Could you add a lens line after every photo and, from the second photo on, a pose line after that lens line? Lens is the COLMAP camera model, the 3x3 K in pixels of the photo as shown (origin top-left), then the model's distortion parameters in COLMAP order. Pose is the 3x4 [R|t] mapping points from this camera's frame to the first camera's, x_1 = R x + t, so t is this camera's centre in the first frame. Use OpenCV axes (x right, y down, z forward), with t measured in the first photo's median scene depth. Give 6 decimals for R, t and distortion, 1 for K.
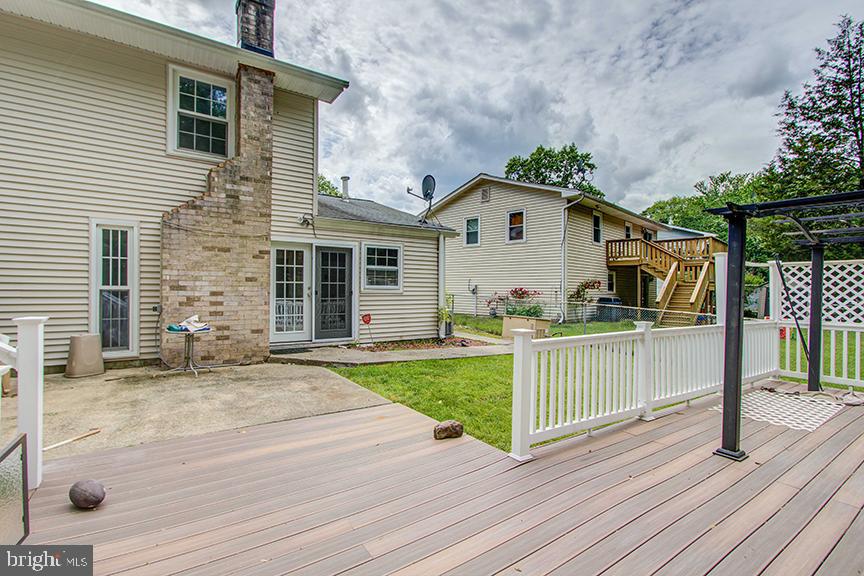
lens RADIAL K [[395.7, 0, 426.2], [0, 395.7, 288.4], [0, 0, 1]] dist [-0.000011, 0.000869]
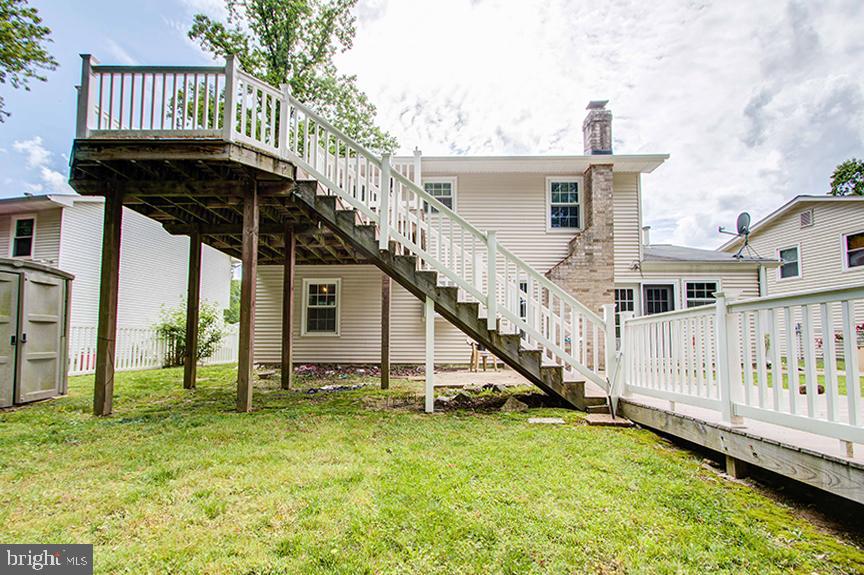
lens RADIAL K [[403.6, 0, 433.3], [0, 403.6, 316.6], [0, 0, 1]] dist [-0.001597, -0.000091]
pose [[0.830272, -0.044469, -0.555581, -0.074498], [0.007180, 0.997583, -0.069116, 0.049693], [0.557312, 0.053396, 0.828585, -0.276344]]
